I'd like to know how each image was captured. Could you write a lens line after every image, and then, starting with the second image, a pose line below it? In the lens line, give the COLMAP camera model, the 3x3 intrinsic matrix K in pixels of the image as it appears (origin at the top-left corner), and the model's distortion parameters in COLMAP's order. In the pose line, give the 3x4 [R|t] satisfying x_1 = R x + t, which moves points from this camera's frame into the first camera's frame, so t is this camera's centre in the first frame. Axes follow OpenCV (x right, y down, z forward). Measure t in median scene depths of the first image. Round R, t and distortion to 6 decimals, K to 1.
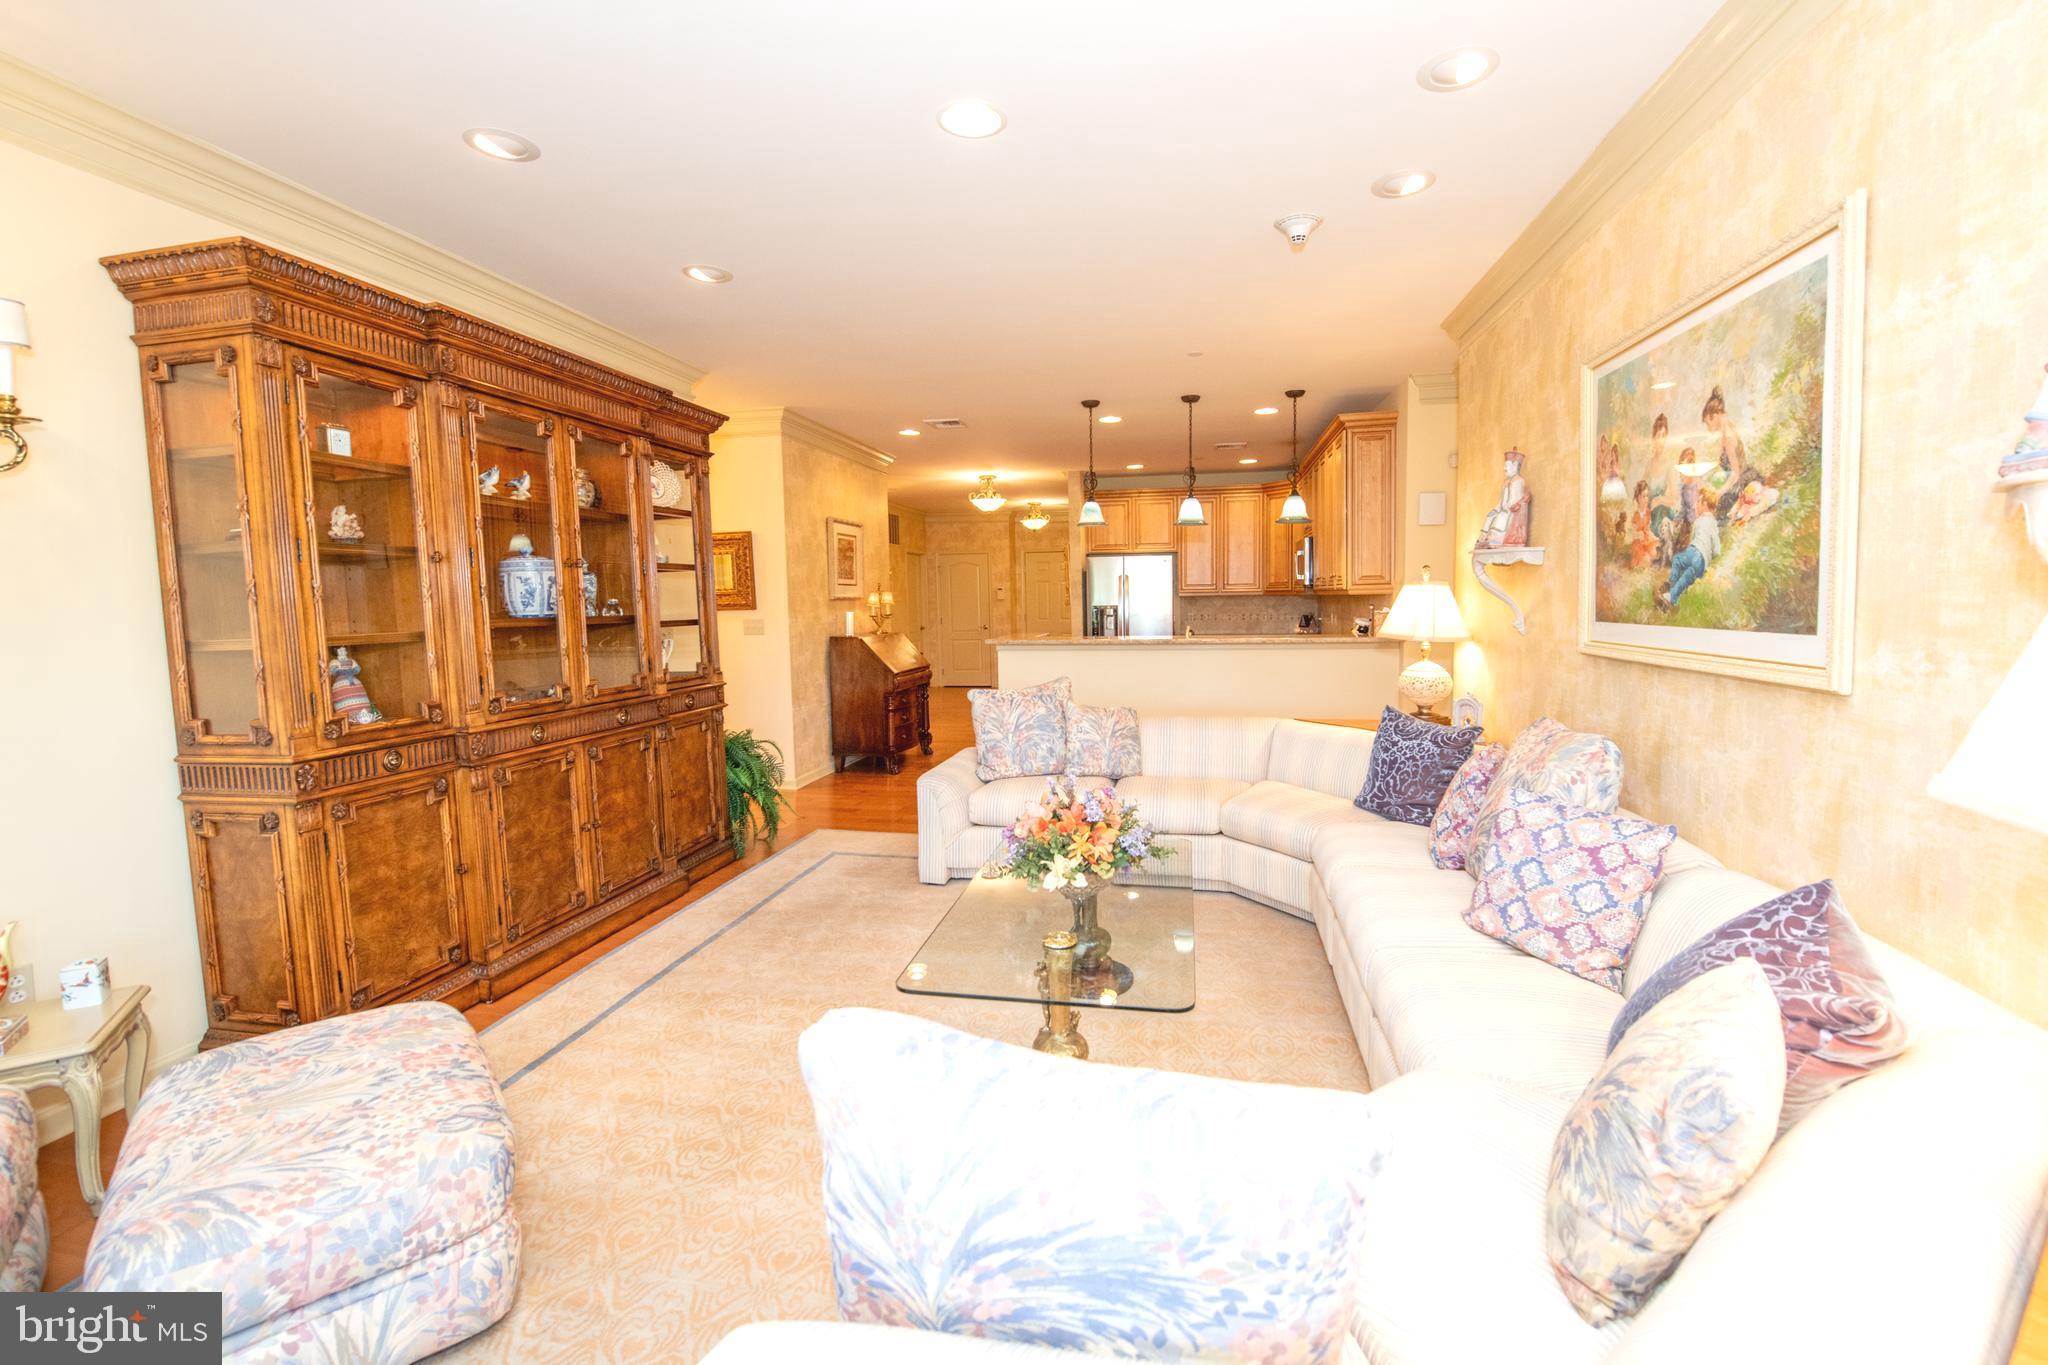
lens RADIAL K [[858.1, 0, 1021.3], [0, 858.1, 671.0], [0, 0, 1]] dist [-0.017511, -0.001519]
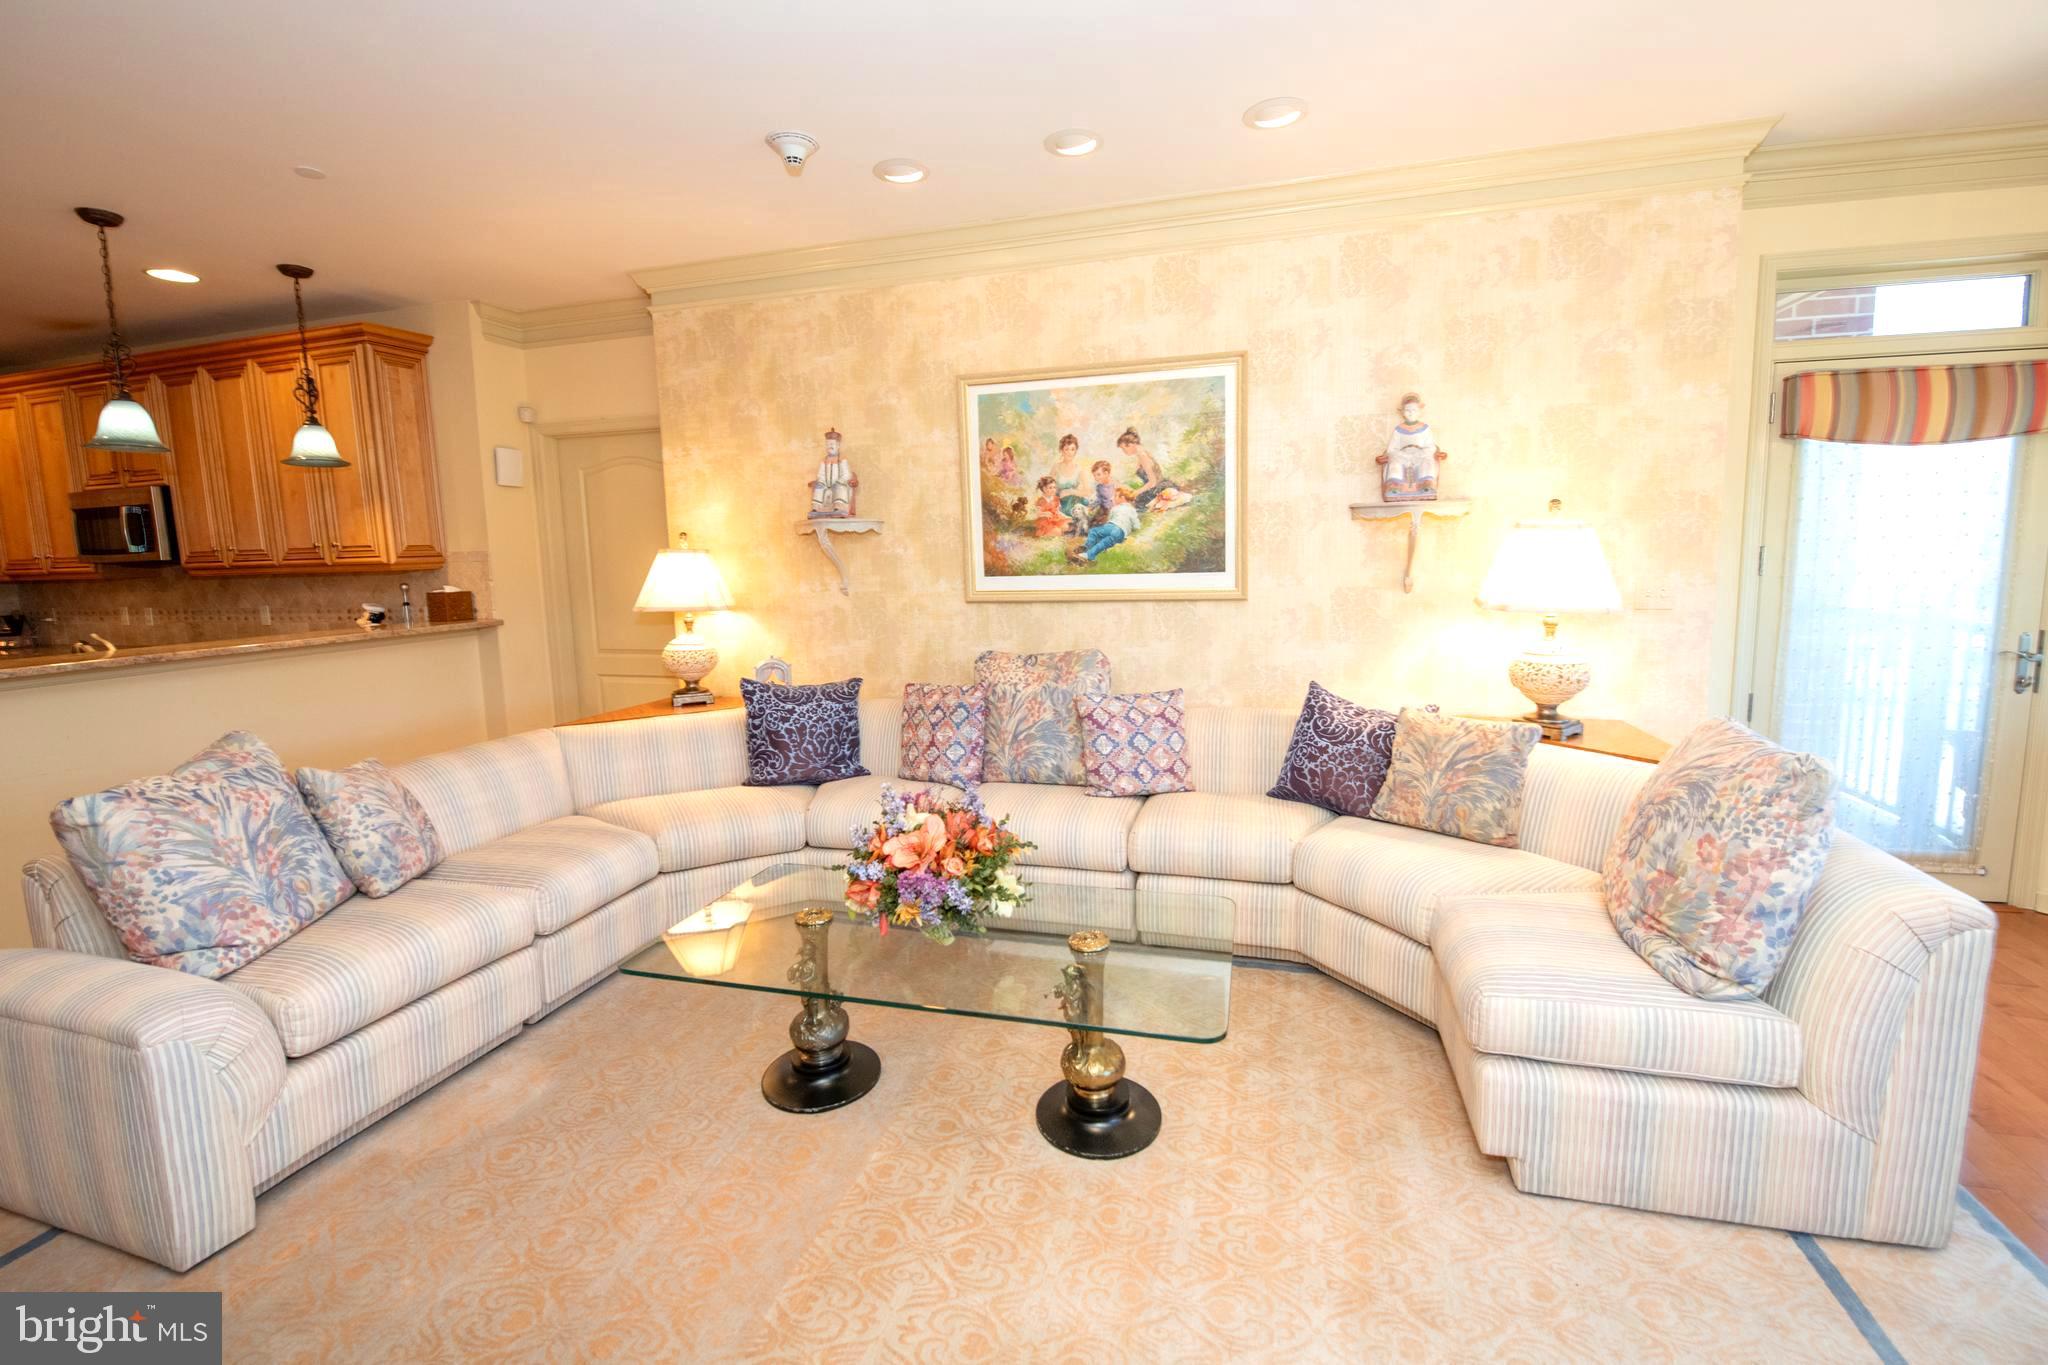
lens RADIAL K [[925.7, 0, 1027.5], [0, 925.7, 658.4], [0, 0, 1]] dist [-0.024397, -0.001365]
pose [[0.074034, -0.096819, 0.992545, -1.005074], [0.106093, 0.990392, 0.088696, -0.068546], [-0.991596, 0.098735, 0.083594, 1.068571]]
